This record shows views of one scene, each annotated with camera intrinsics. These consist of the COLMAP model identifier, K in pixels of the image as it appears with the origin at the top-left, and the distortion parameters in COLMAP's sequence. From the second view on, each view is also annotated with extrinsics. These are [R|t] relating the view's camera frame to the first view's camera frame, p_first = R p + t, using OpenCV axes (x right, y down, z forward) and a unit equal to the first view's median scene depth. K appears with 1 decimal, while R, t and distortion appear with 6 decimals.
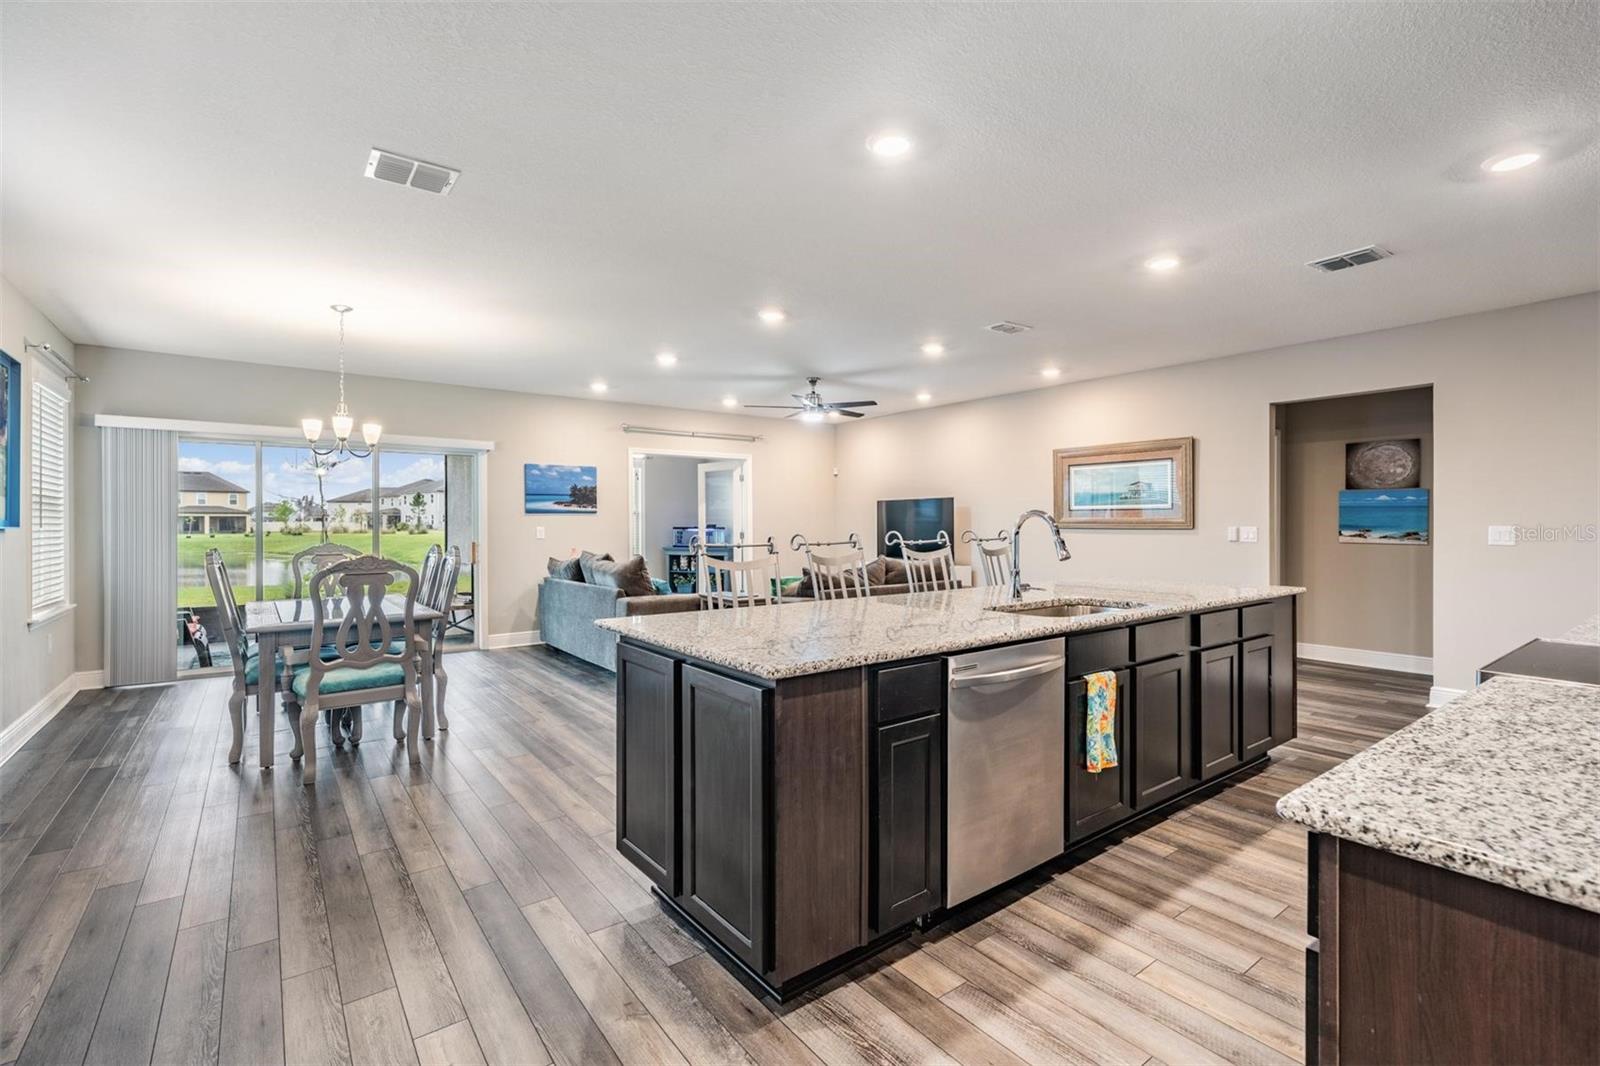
lens RADIAL K [[718.8, 0, 782.8], [0, 718.8, 527.4], [0, 0, 1]] dist [-0.003228, 0.001175]
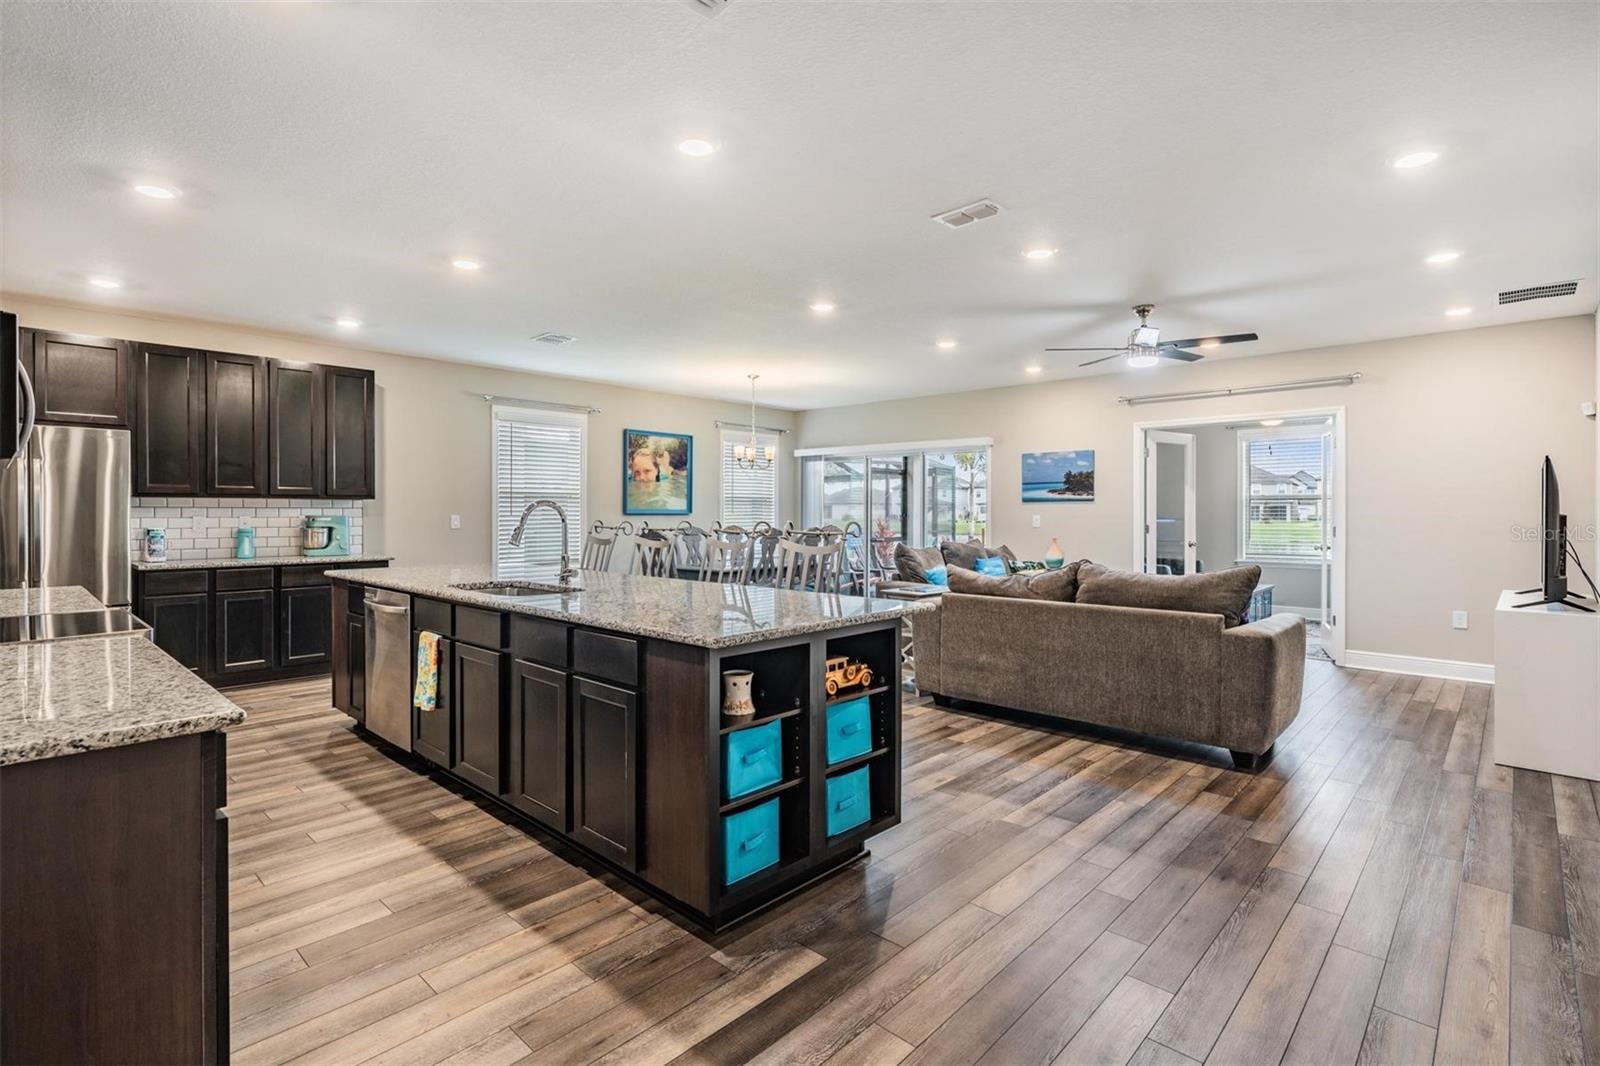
lens RADIAL K [[752.1, 0, 799.8], [0, 752.1, 516.8], [0, 0, 1]] dist [-0.018713, 0.005584]
pose [[0.193020, 0.010032, -0.981143, 0.771241], [-0.008007, 0.999931, 0.008649, -0.006160], [0.981162, 0.006186, 0.193087, 0.580659]]
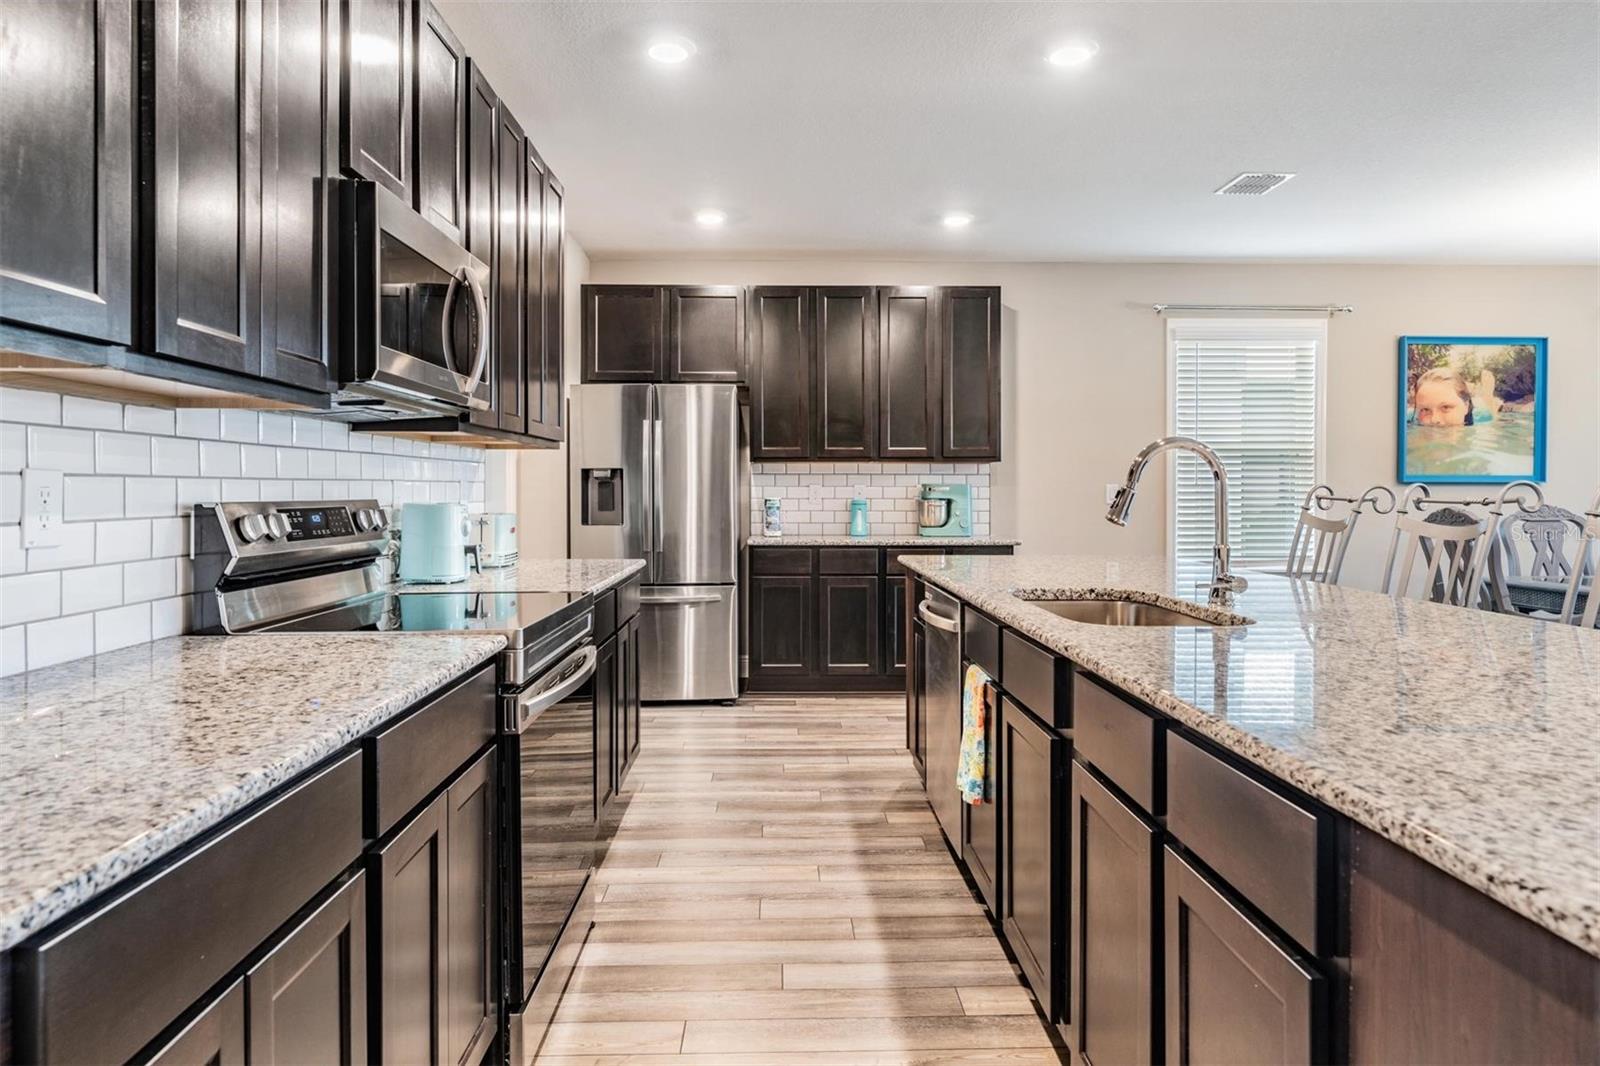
lens RADIAL K [[961.8, 0, 800.1], [0, 961.8, 494.6], [0, 0, 1]] dist [0.009068, -0.004386]
pose [[-0.570159, 0.006400, -0.821509, 0.565819], [-0.004191, 0.999934, 0.010699, 0.006609], [0.821523, 0.009543, -0.570095, 0.592765]]
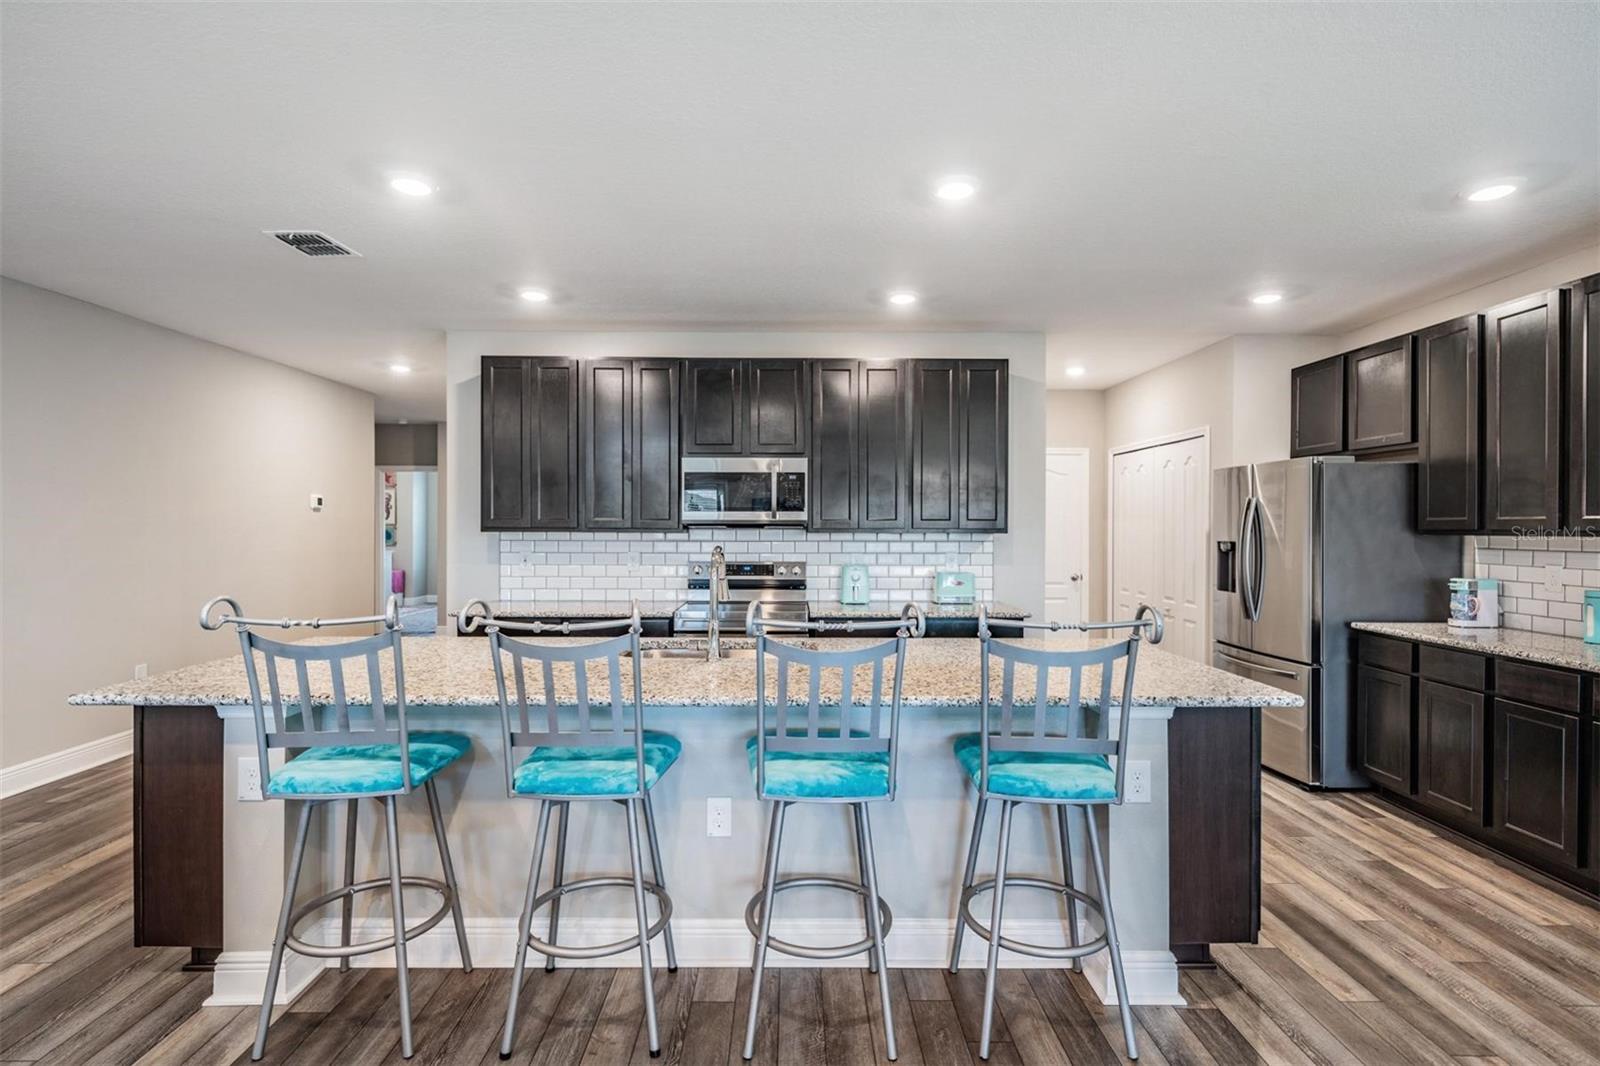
lens RADIAL K [[752.1, 0, 787.3], [0, 752.1, 531.2], [0, 0, 1]] dist [-0.018713, 0.005584]
pose [[-0.809663, -0.007162, 0.586852, -0.126030], [0.000559, 0.999916, 0.012975, -0.027188], [-0.586895, 0.010834, -0.809590, 0.844957]]
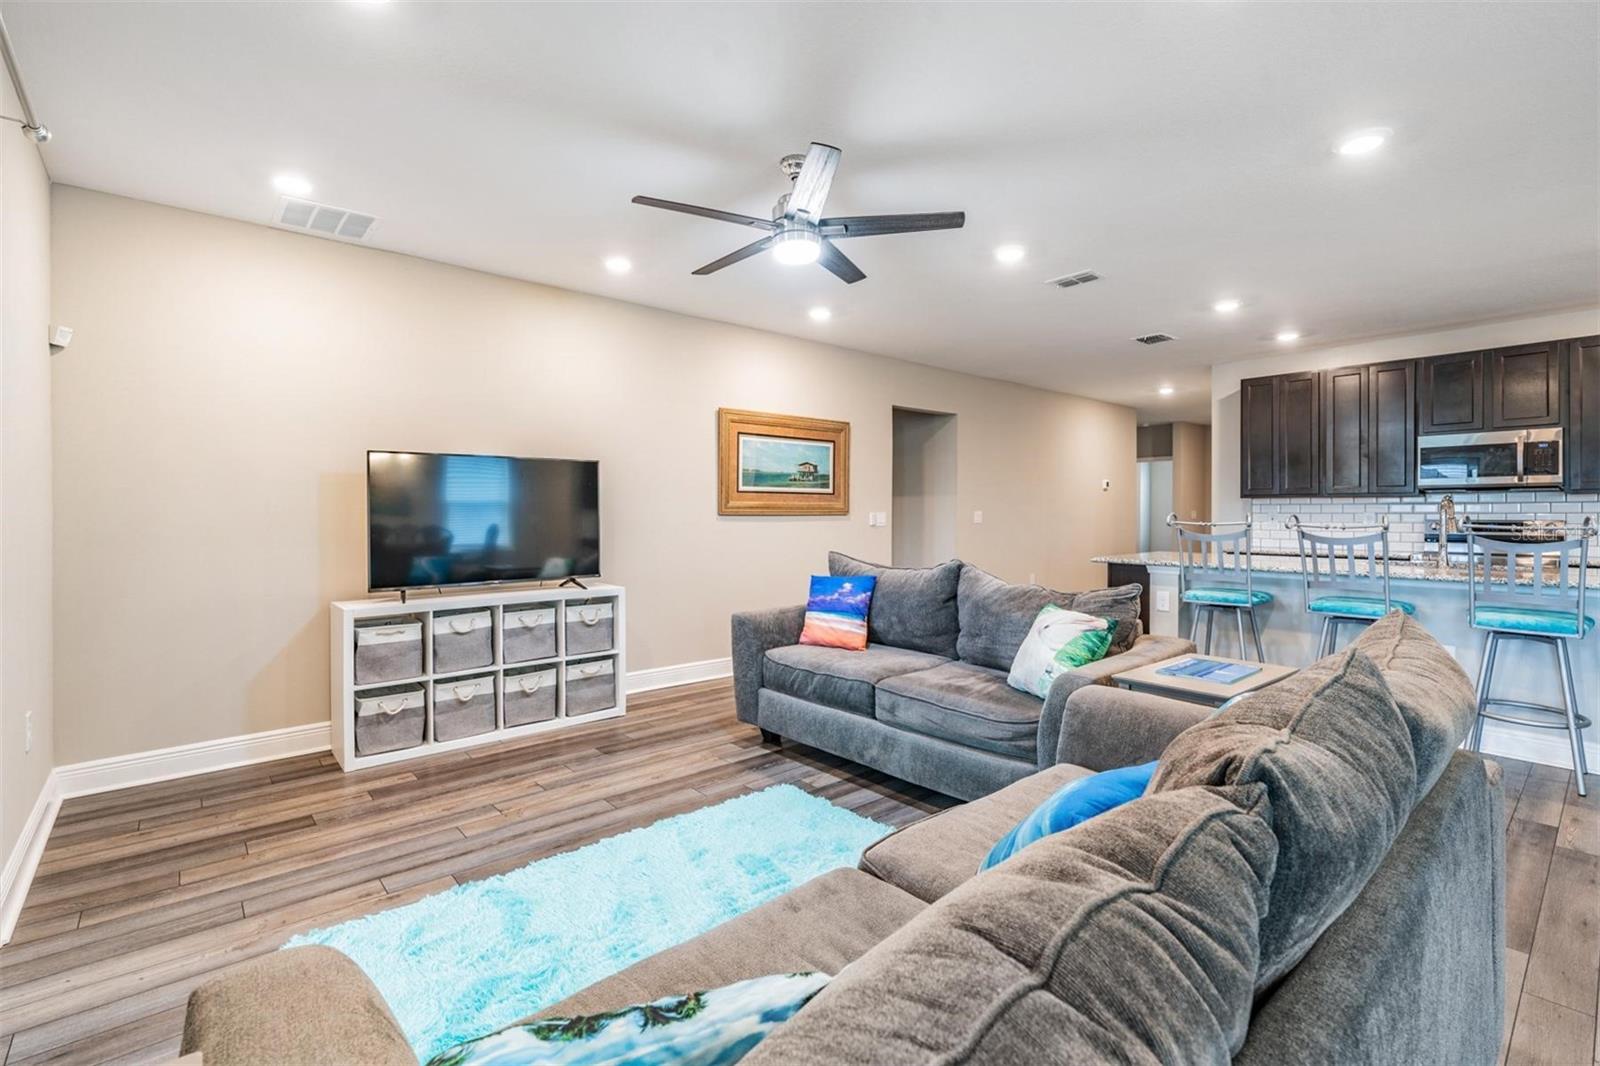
lens RADIAL K [[718.8, 0, 811.3], [0, 718.8, 513.6], [0, 0, 1]] dist [-0.003228, 0.001175]
pose [[-0.096286, 0.001997, 0.995352, -0.419324], [0.007097, 0.999974, -0.001320, 0.001426], [-0.995328, 0.006937, -0.096297, 1.141118]]
